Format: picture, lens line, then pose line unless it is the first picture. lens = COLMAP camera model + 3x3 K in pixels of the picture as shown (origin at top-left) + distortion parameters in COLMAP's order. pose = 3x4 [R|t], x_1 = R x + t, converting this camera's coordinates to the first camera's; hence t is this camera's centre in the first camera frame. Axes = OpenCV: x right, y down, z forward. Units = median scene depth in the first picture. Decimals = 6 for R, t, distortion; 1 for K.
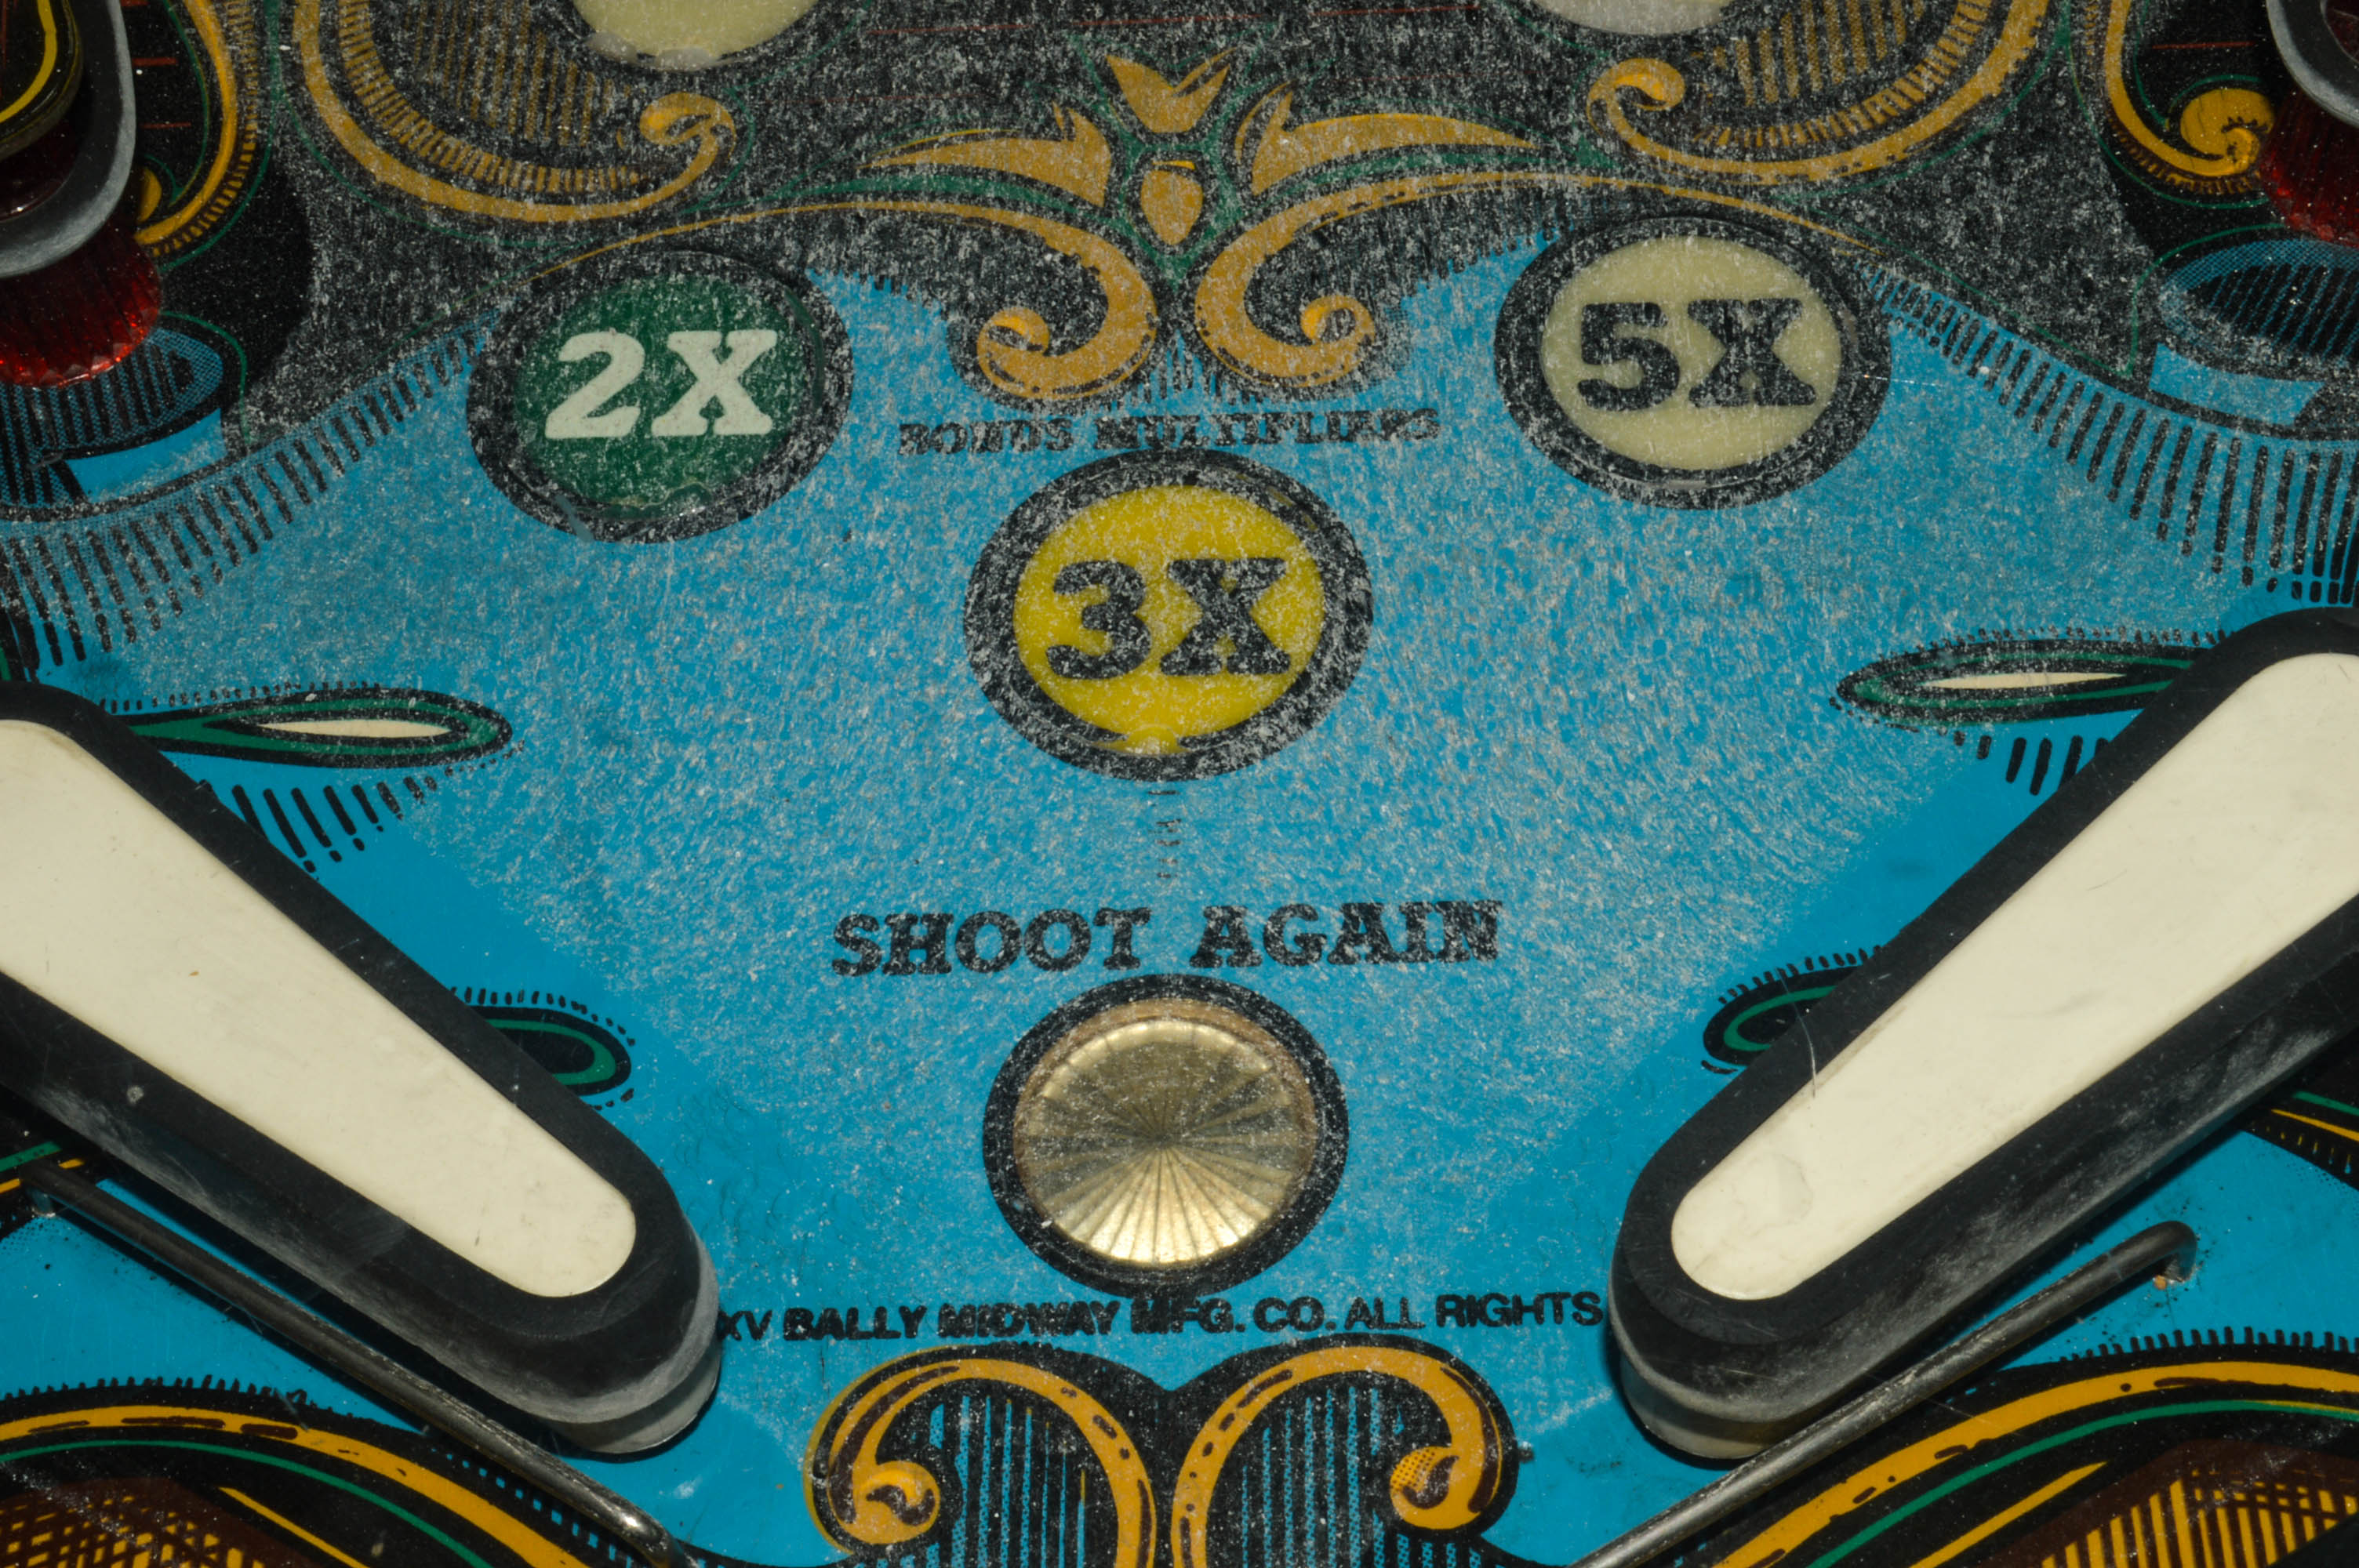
lens RADIAL K [[3730.2, 0, 1179.5], [0, 3730.2, 784.0], [0, 0, 1]] dist [-0.006729, 0.025923]
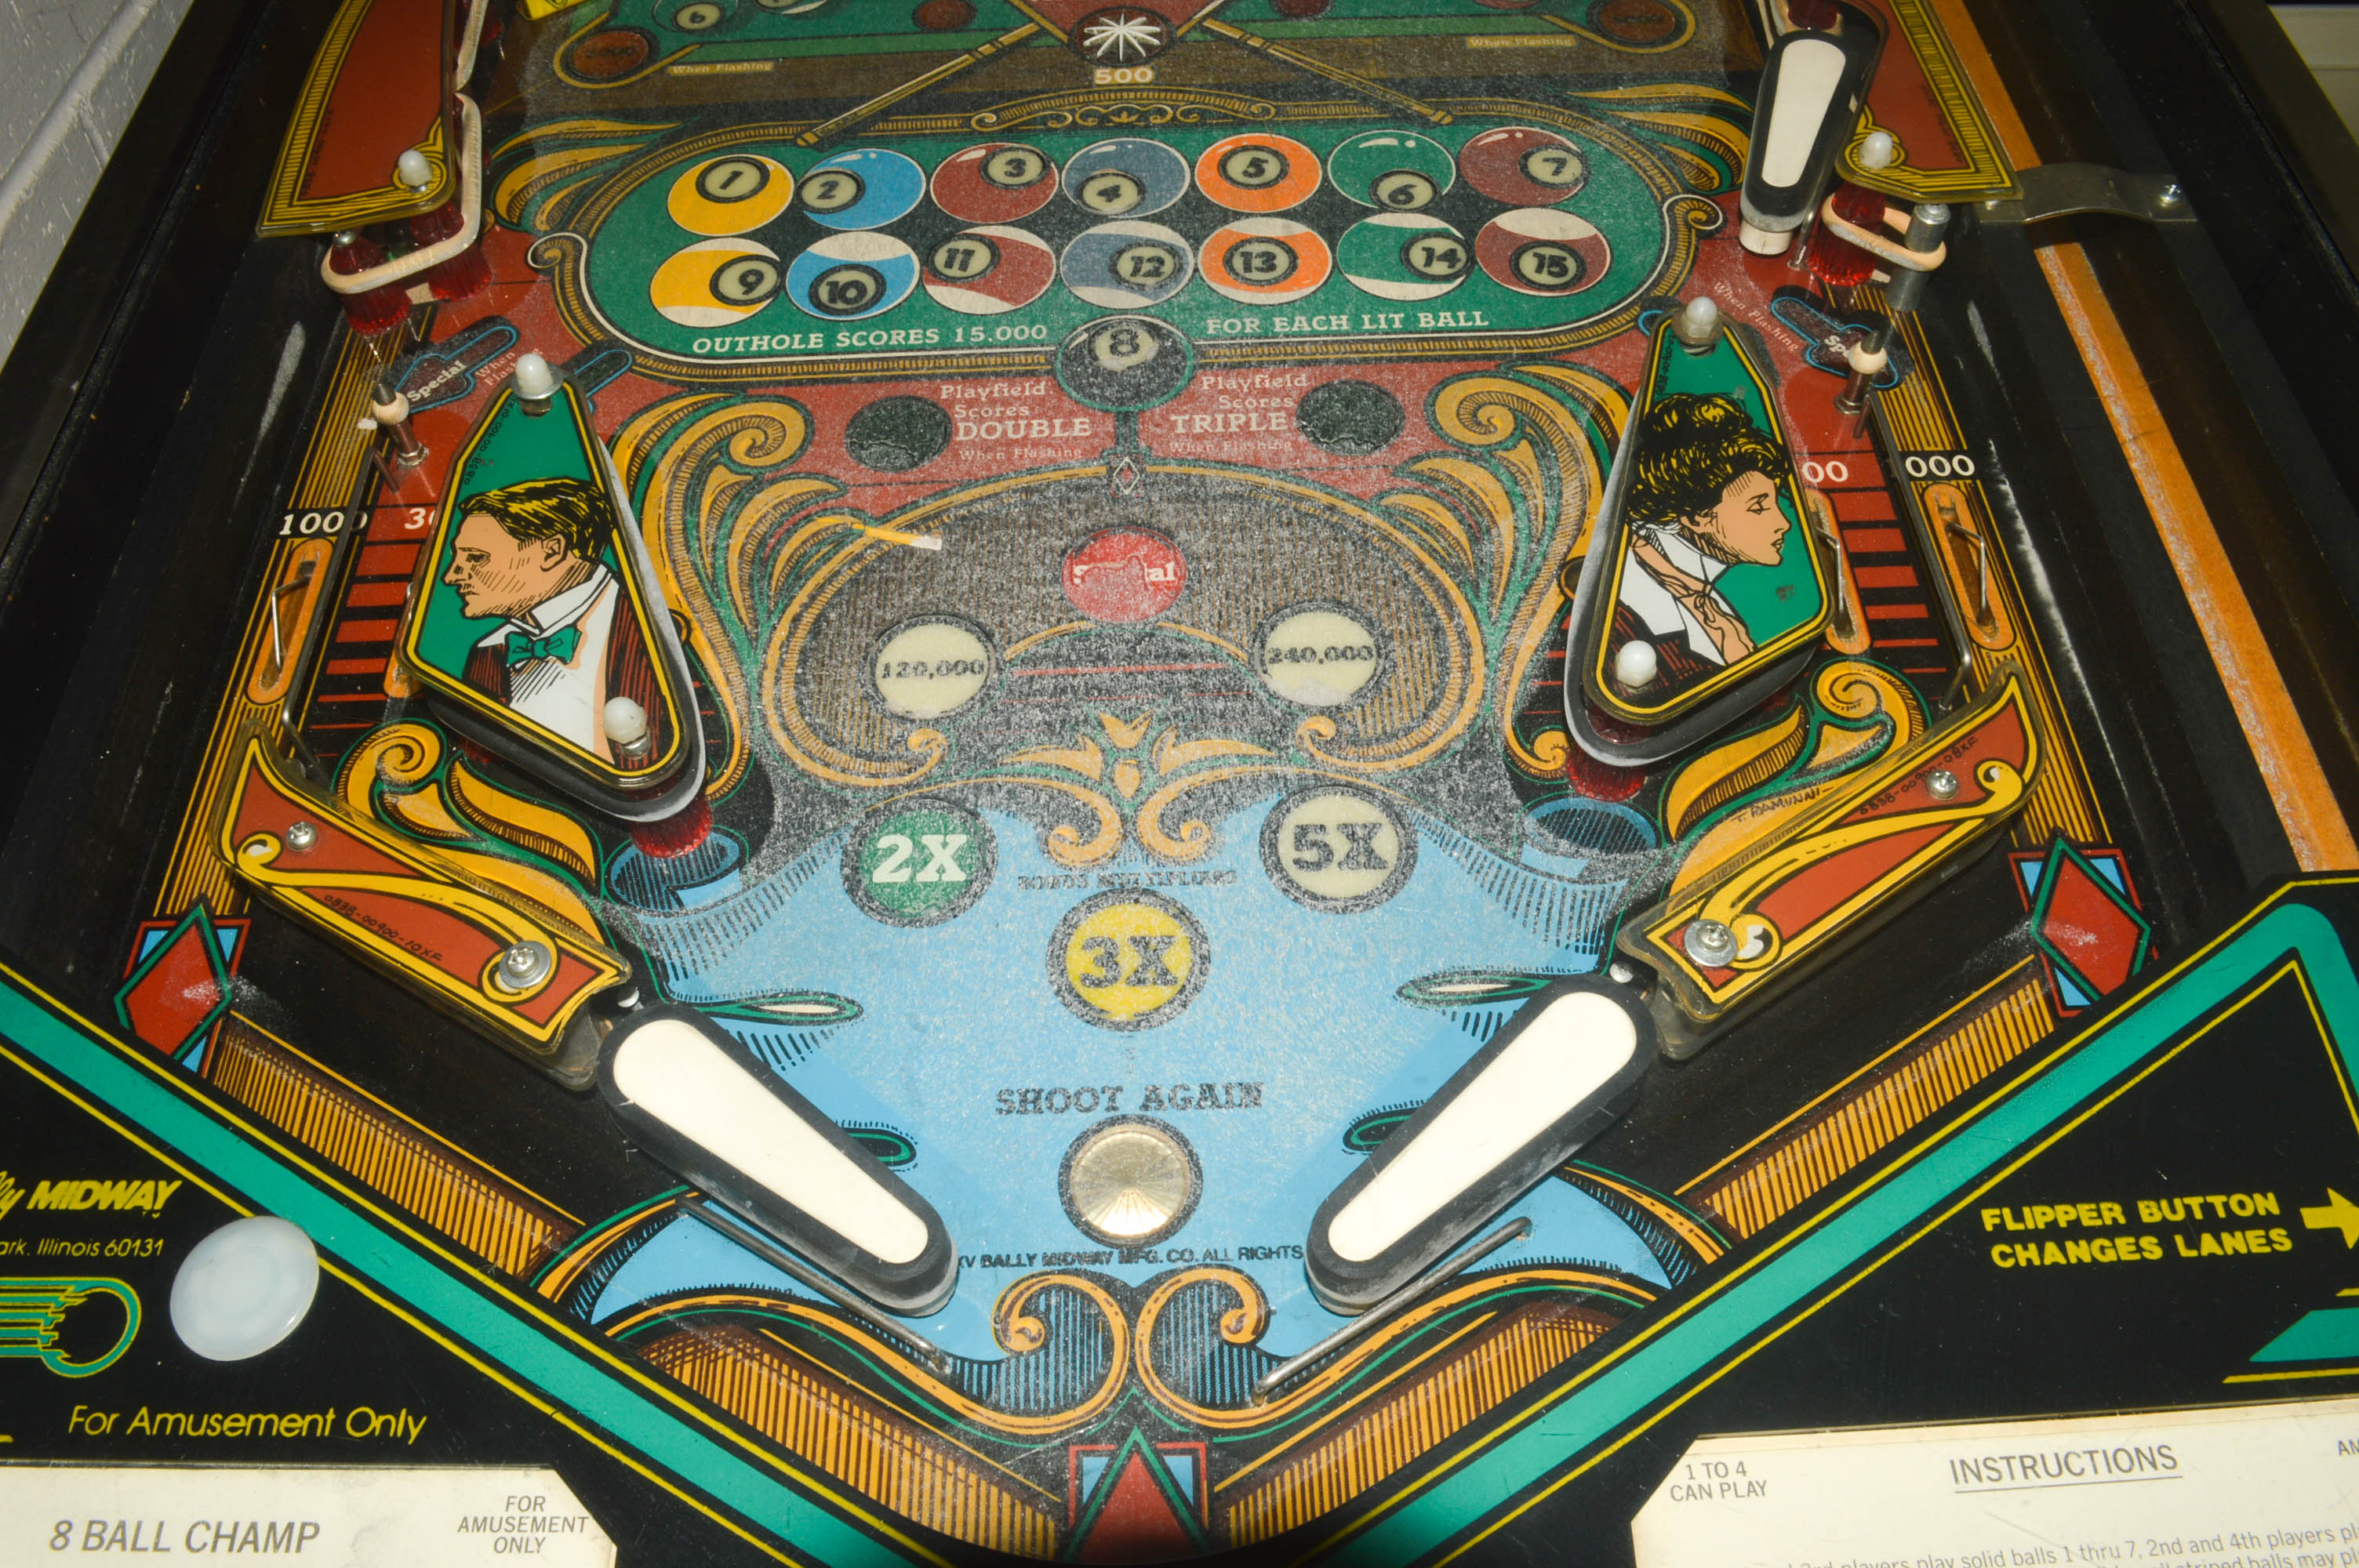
lens RADIAL K [[1857.0, 0, 1179.5], [0, 1857.0, 784.0], [0, 0, 1]] dist [-0.077534, 0.004954]
pose [[0.999136, -0.003400, 0.041428, -0.019905], [0.004581, 0.999585, -0.028451, -0.127958], [-0.041314, 0.028617, 0.998736, -0.237802]]
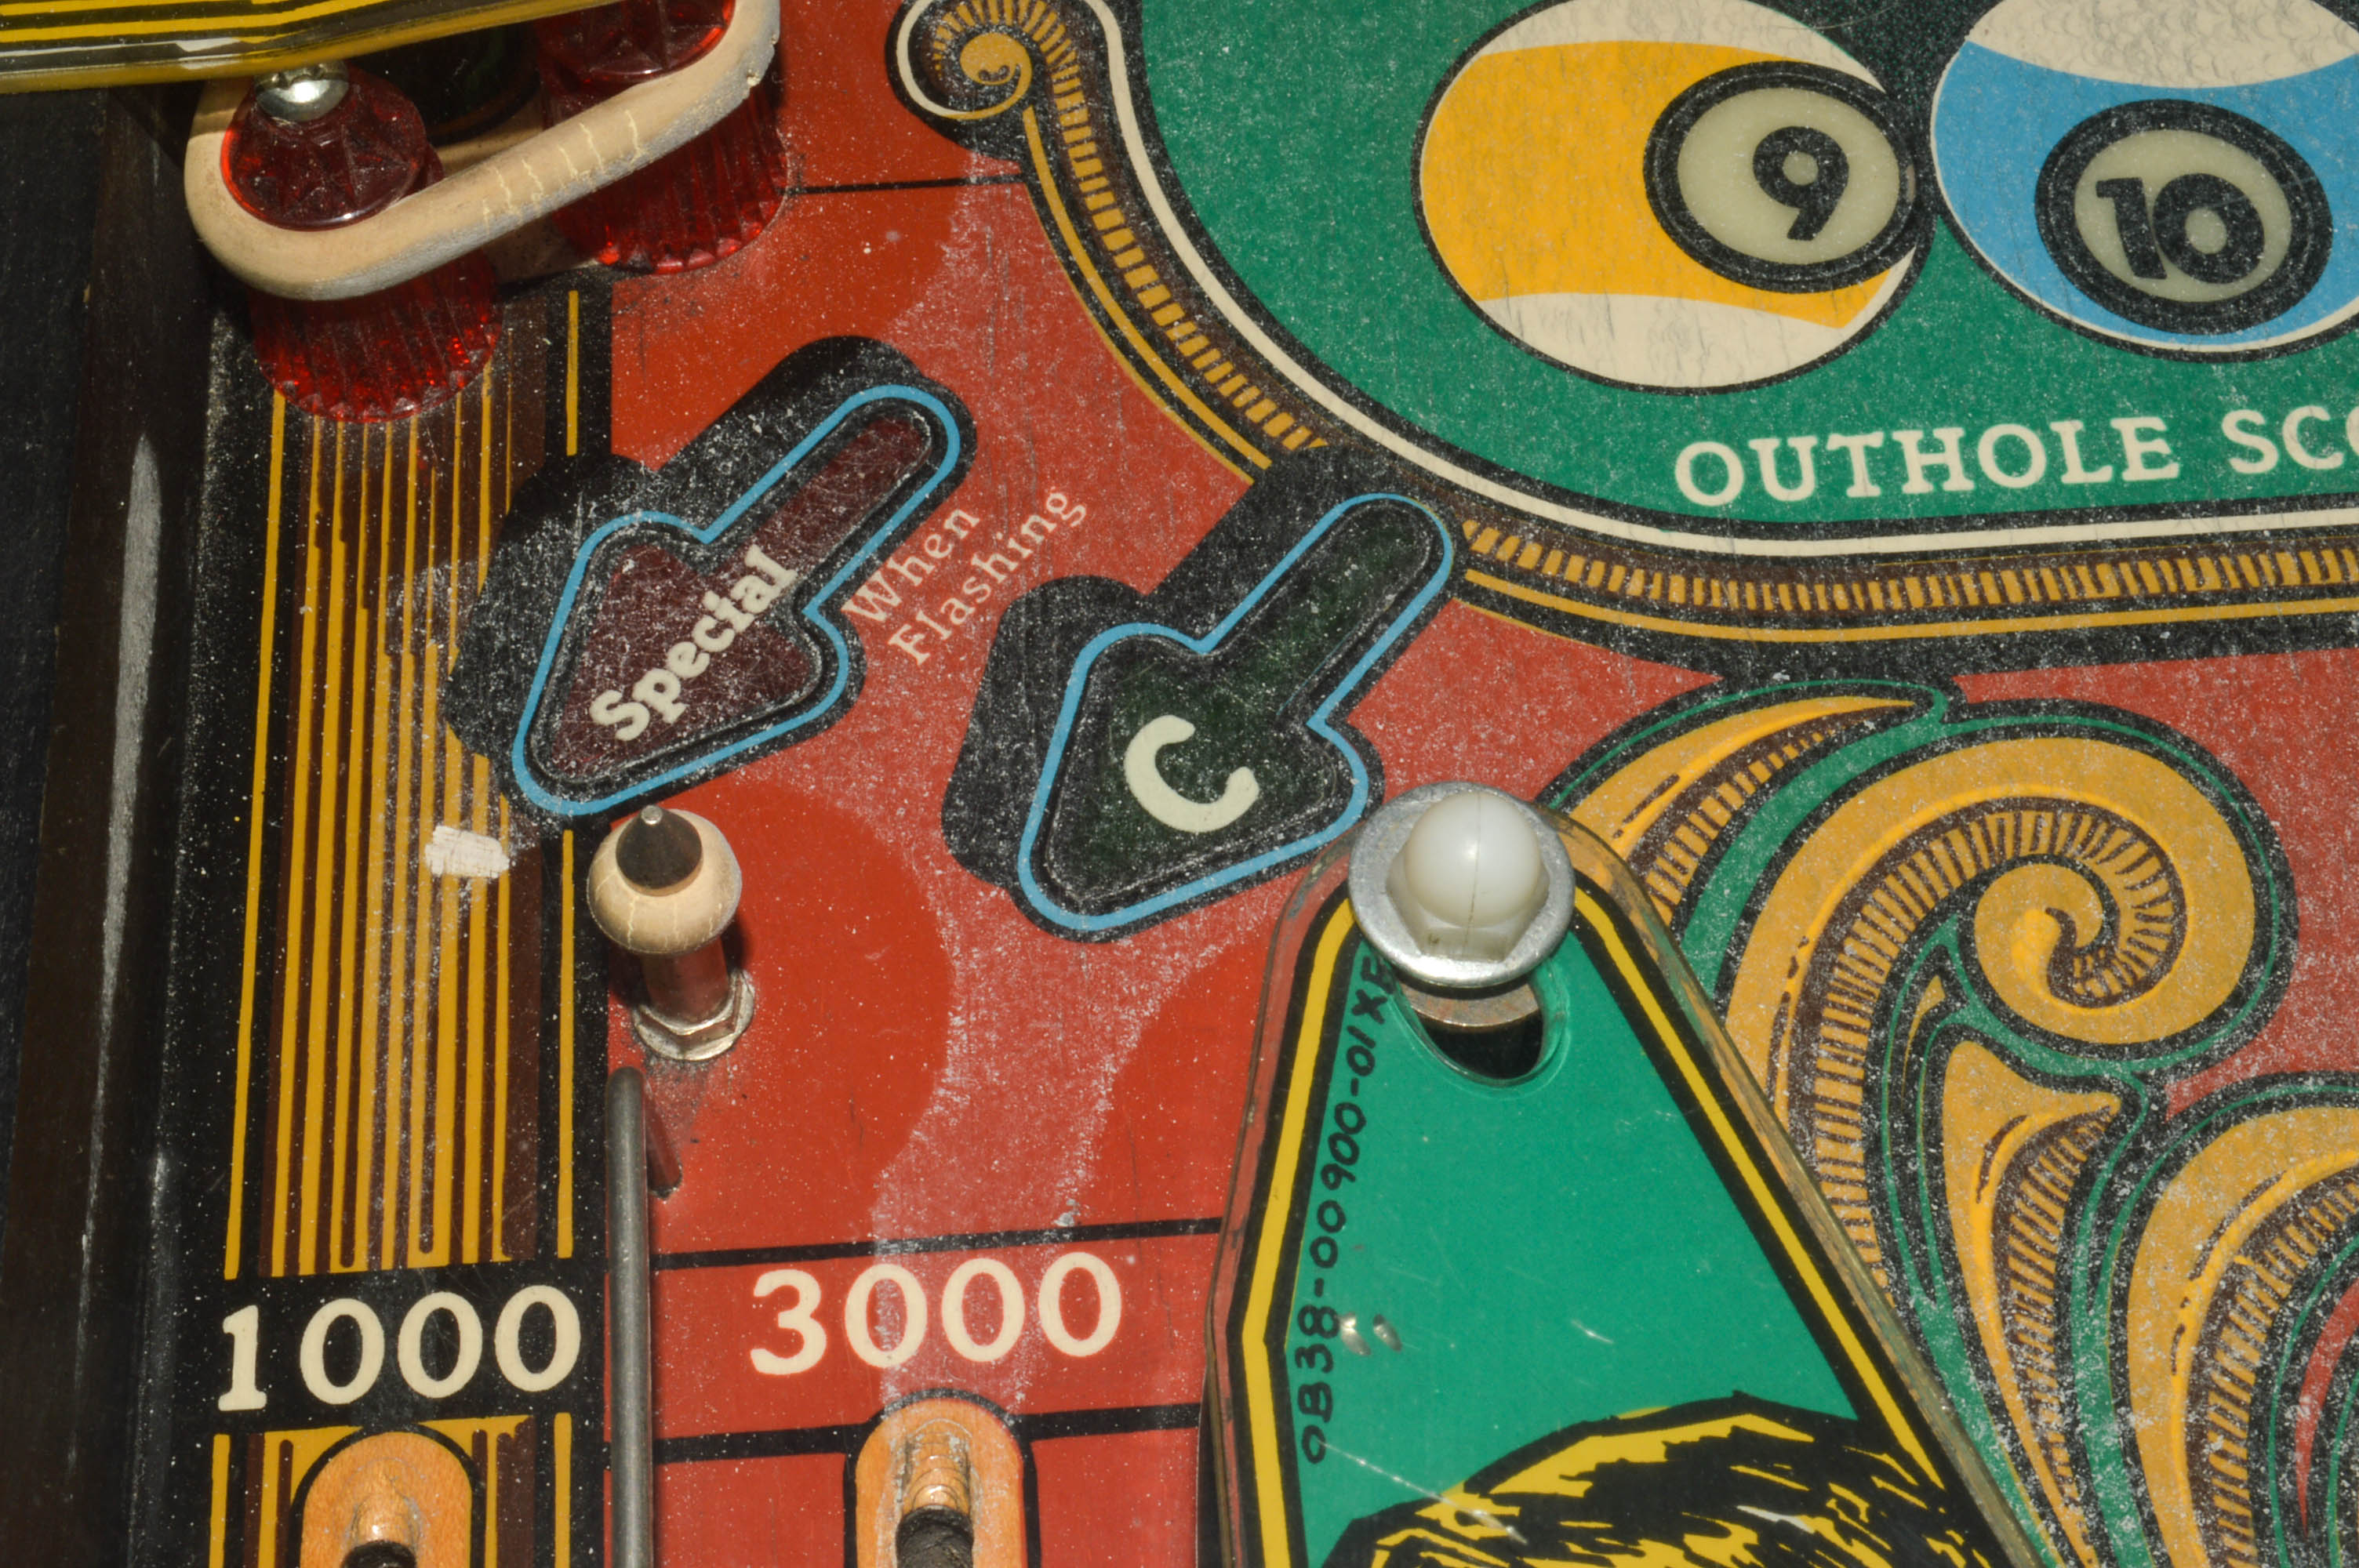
lens RADIAL K [[3815.1, 0, 1179.5], [0, 3815.1, 784.0], [0, 0, 1]] dist [-0.006346, -0.006630]
pose [[0.995707, -0.039175, 0.083857, -0.560705], [0.034040, 0.997507, 0.061811, -0.542252], [-0.086070, -0.058691, 0.994559, 0.506270]]
